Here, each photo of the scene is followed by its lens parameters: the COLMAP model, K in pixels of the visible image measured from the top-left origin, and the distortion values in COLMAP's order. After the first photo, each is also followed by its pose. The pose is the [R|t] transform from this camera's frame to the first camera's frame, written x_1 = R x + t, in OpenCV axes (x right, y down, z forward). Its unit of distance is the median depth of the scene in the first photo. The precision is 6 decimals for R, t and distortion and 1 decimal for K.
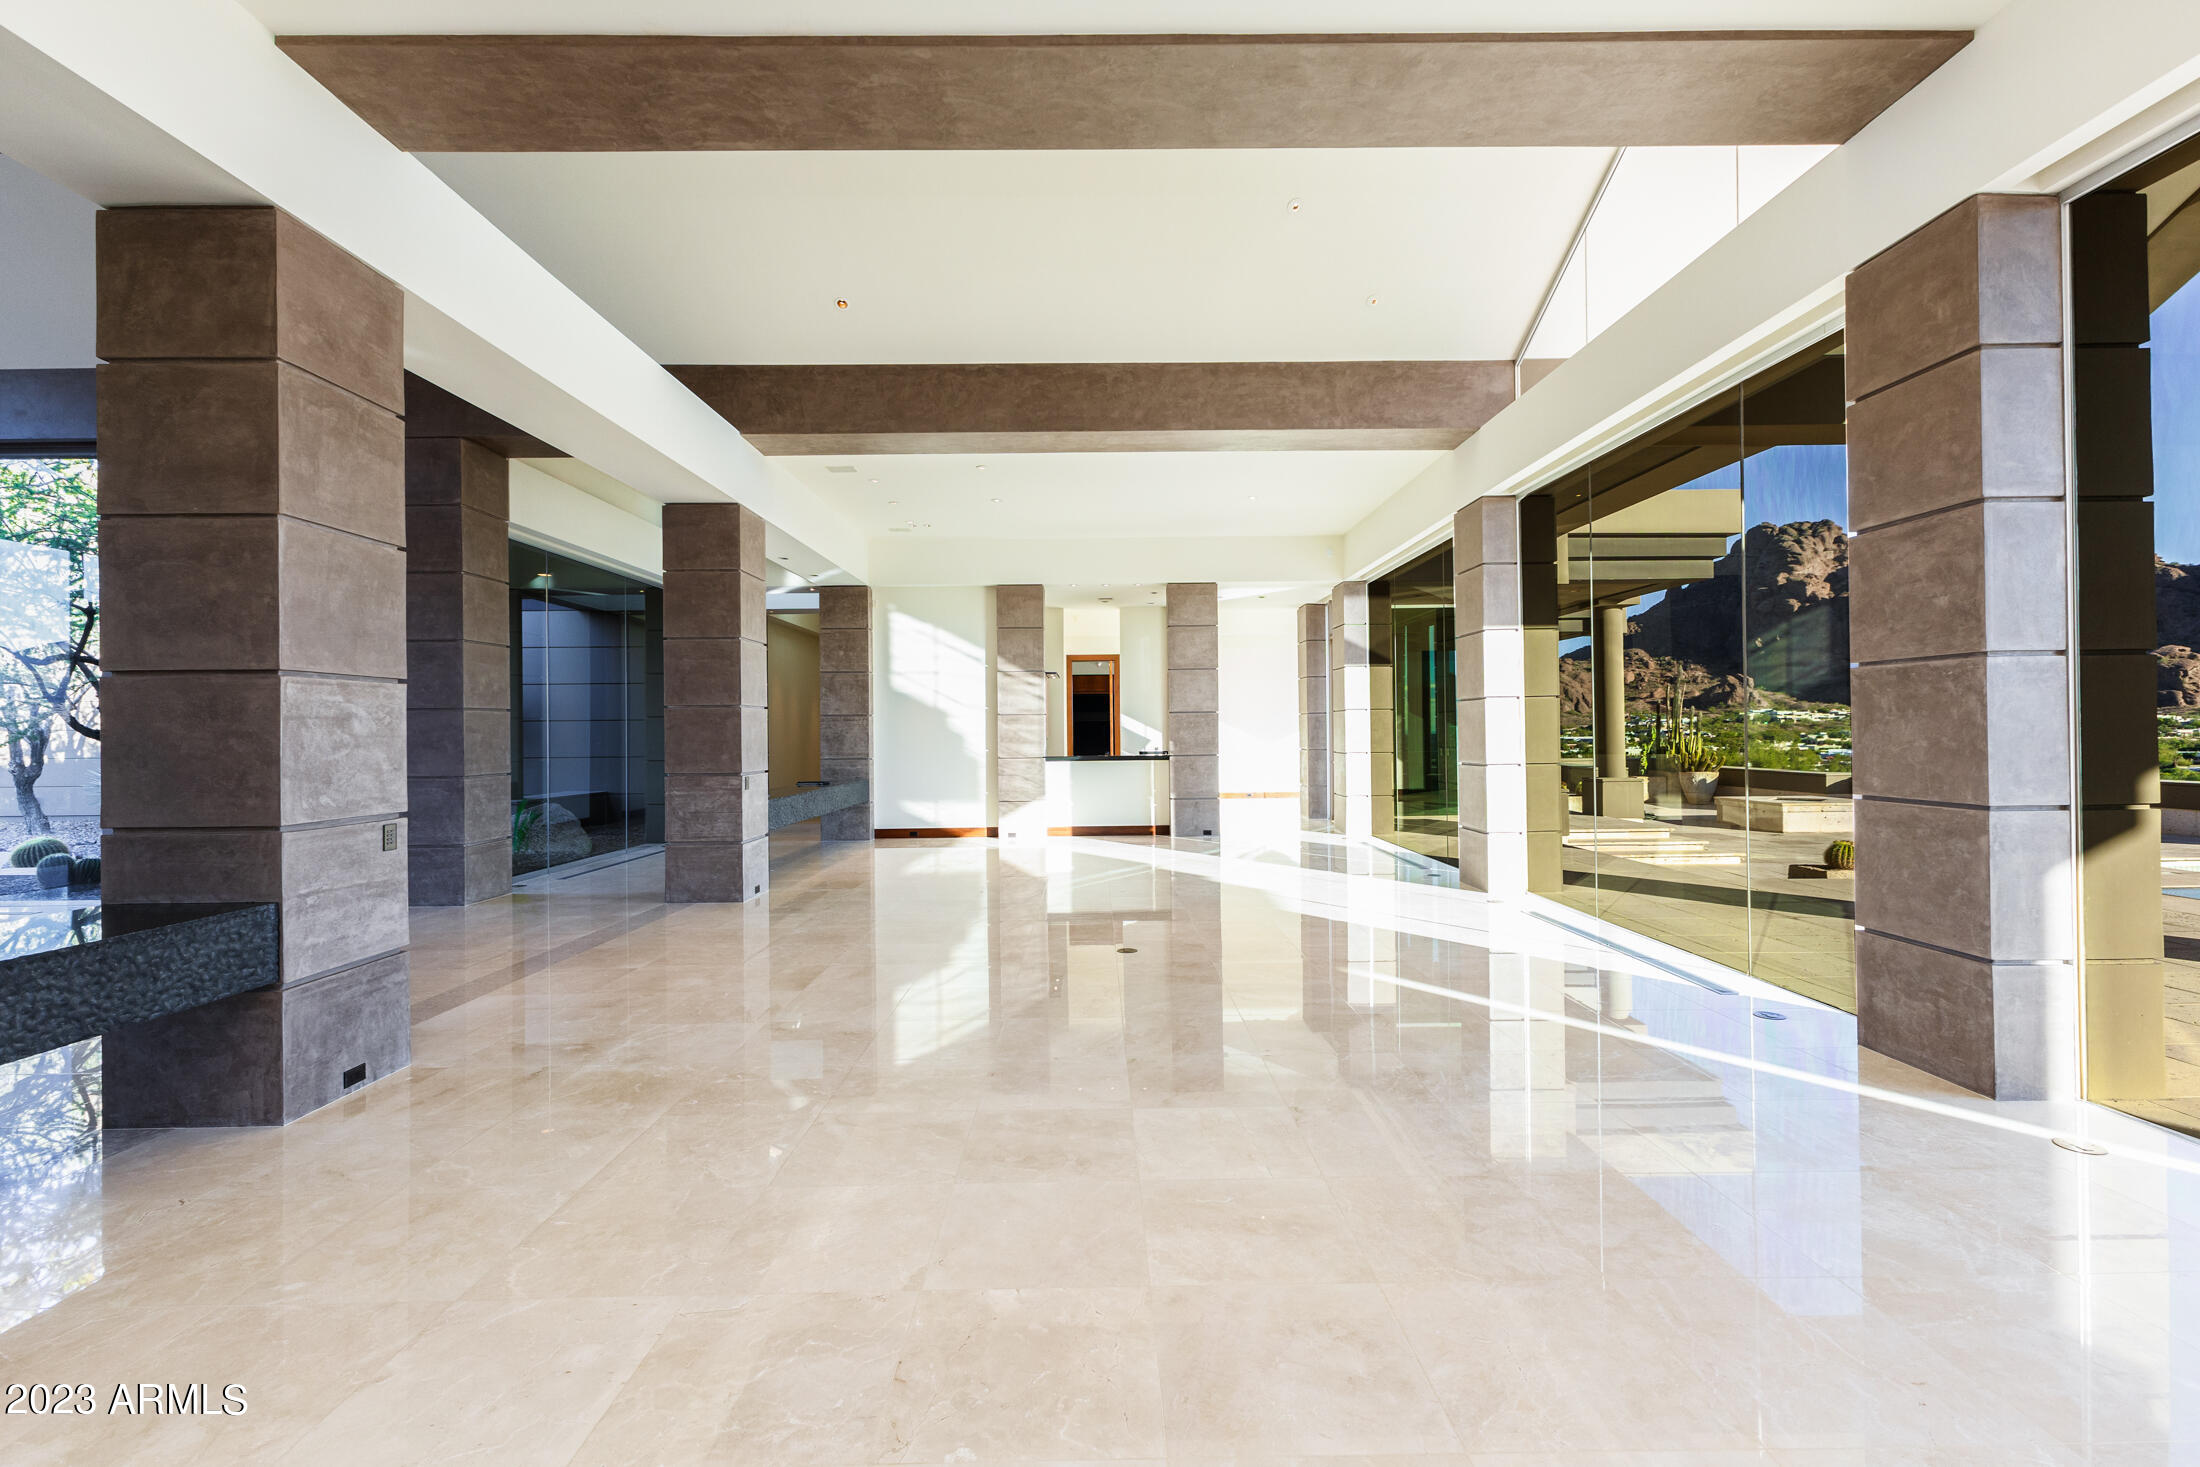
lens RADIAL K [[961.5, 0, 1113.7], [0, 961.5, 720.8], [0, 0, 1]] dist [0.019933, -0.004135]
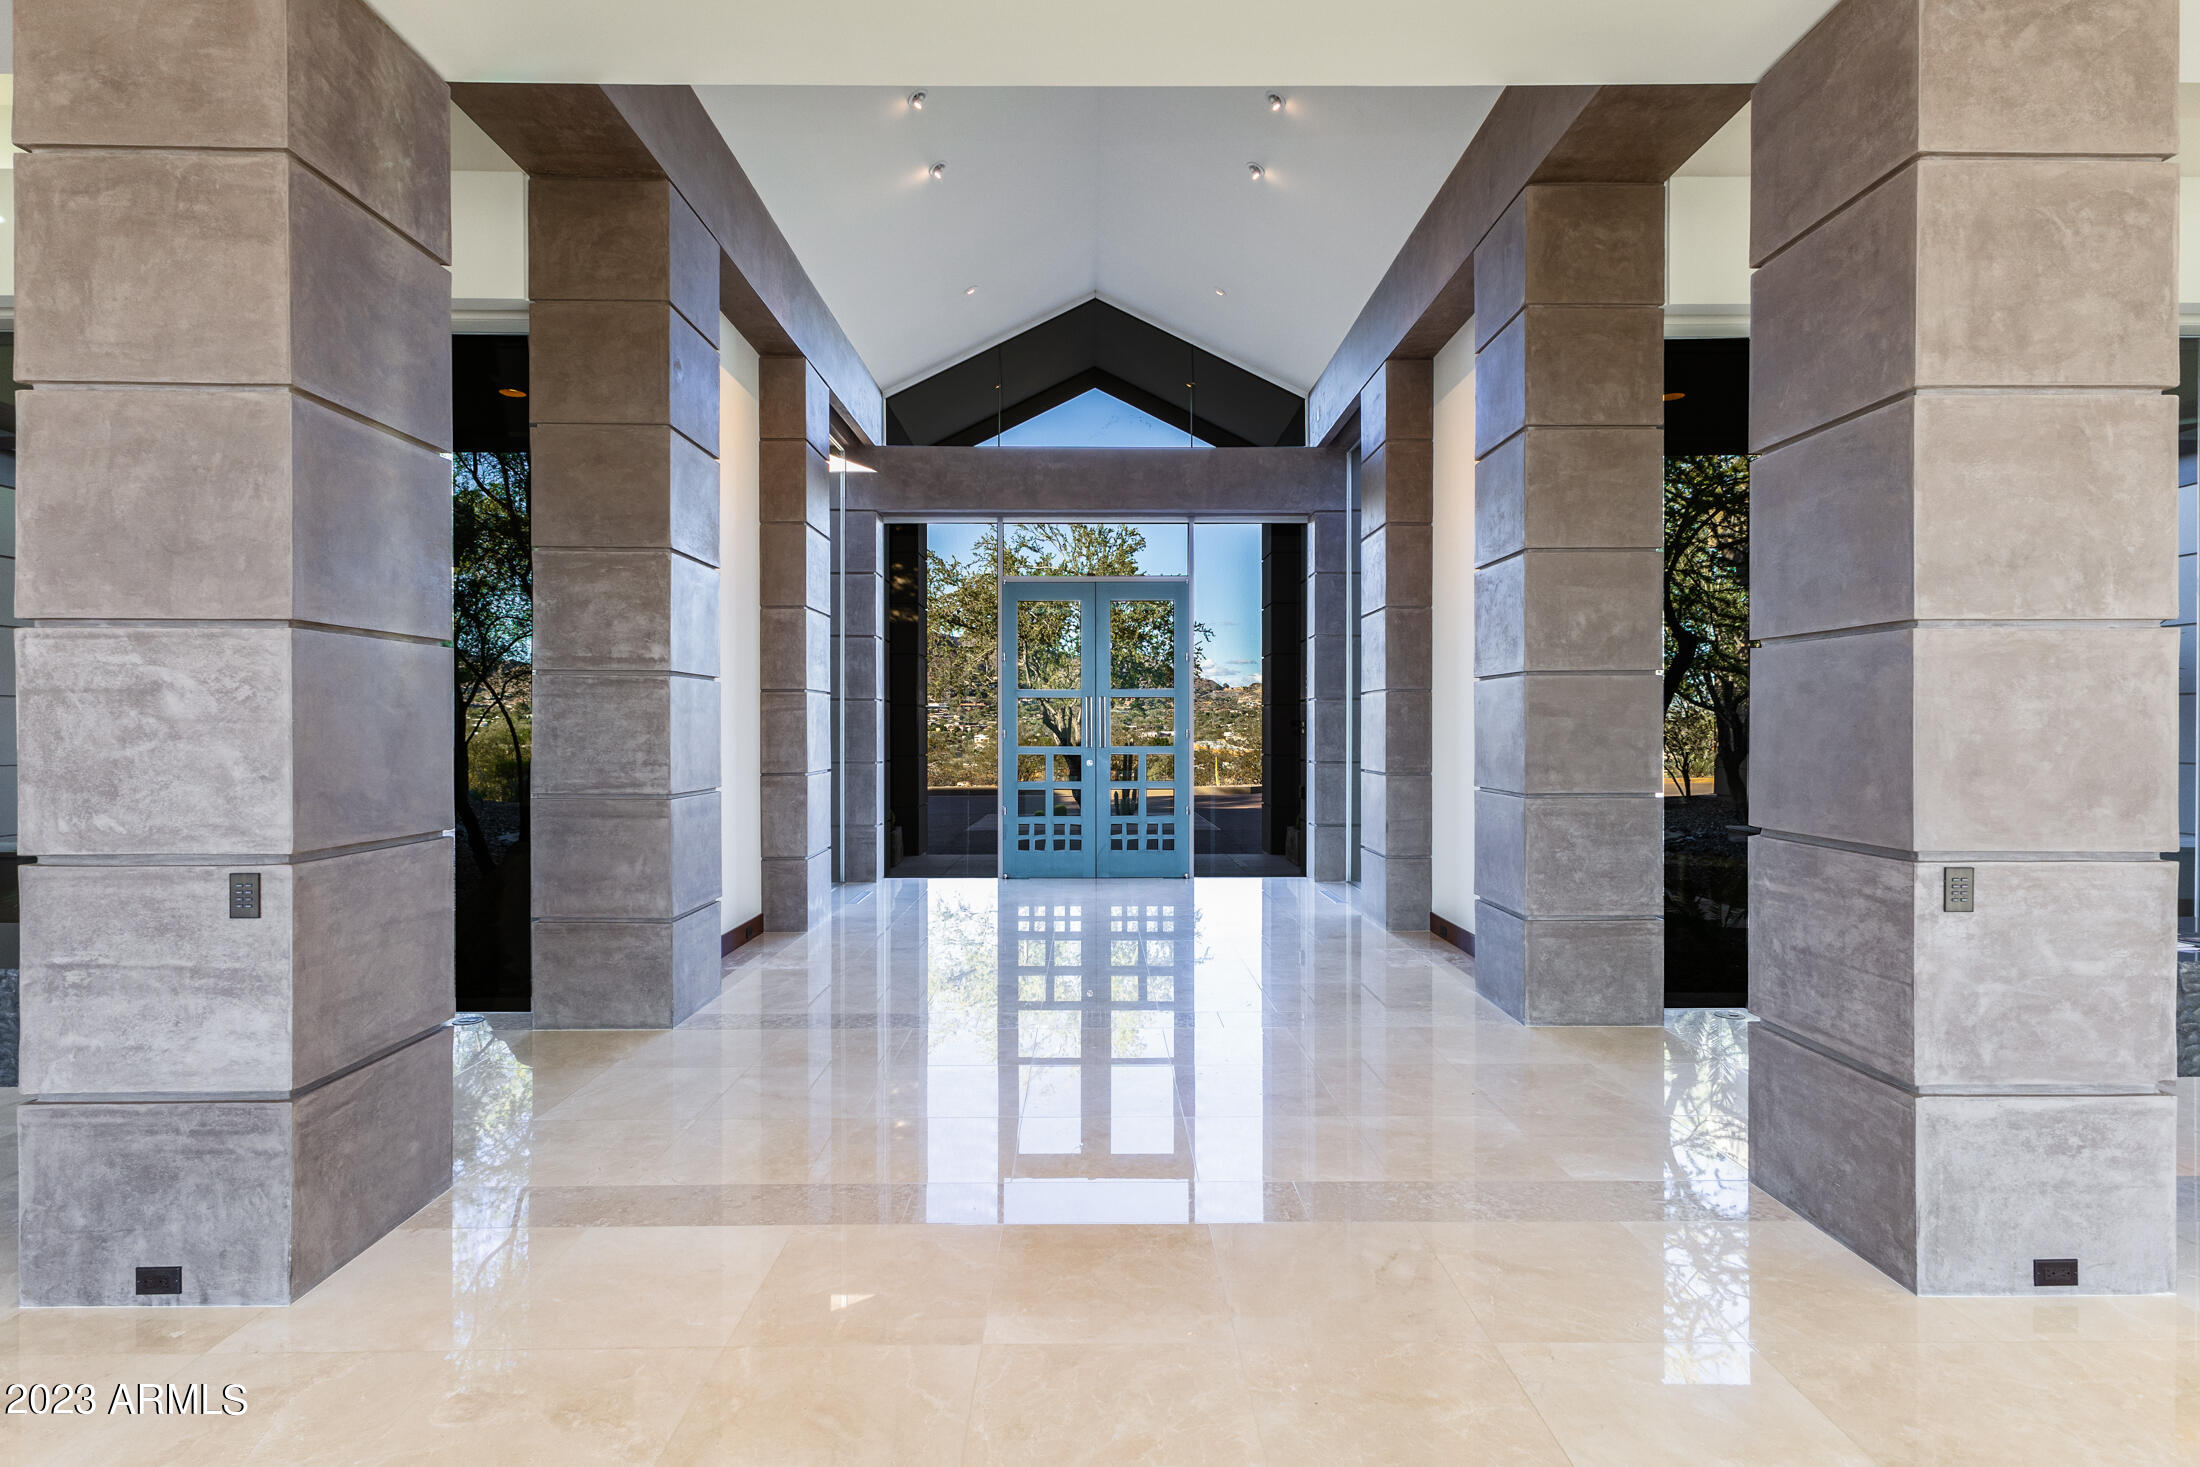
lens RADIAL K [[1042.1, 0, 1103.0], [0, 1042.1, 731.8], [0, 0, 1]] dist [0.004500, 0.000225]
pose [[-0.012075, 0.013902, -0.999830, -0.143606], [0.012541, 0.999827, 0.013750, 0.022171], [0.999848, -0.012373, -0.012247, 1.641529]]
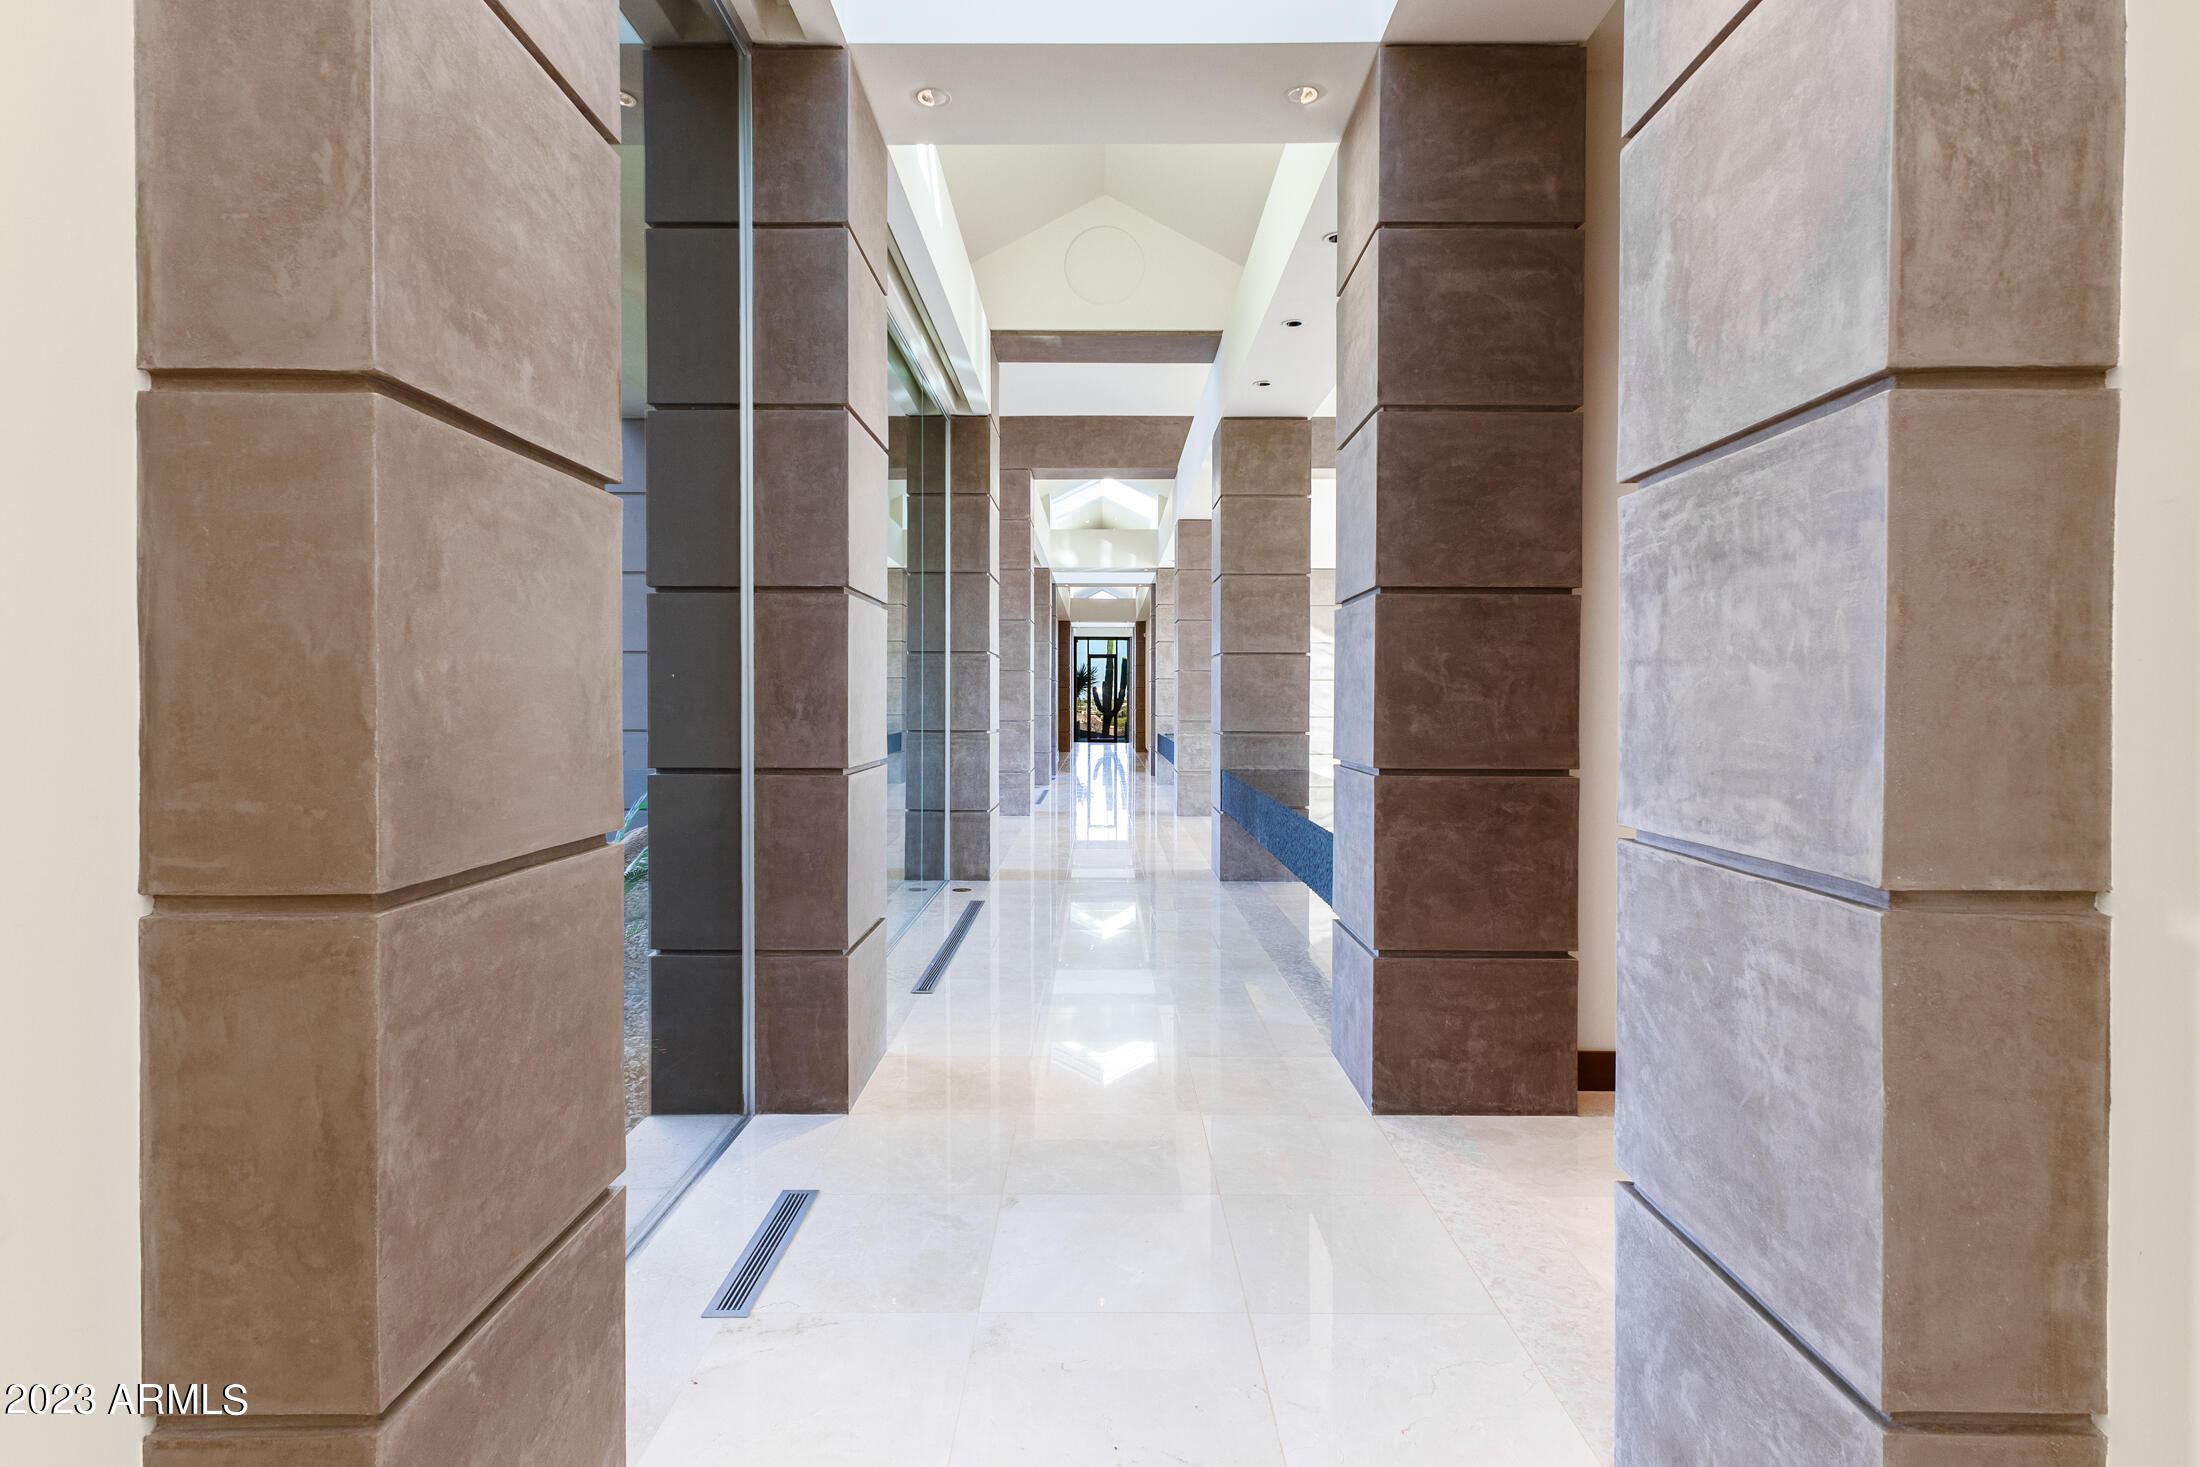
lens RADIAL K [[1126.9, 0, 1104.5], [0, 1126.9, 717.2], [0, 0, 1]] dist [0.022434, 0.000320]
pose [[0.999593, 0.014867, -0.024354, -1.187595], [-0.014252, 0.999581, 0.025207, 0.025868], [0.024719, -0.024849, 0.999386, -1.280280]]
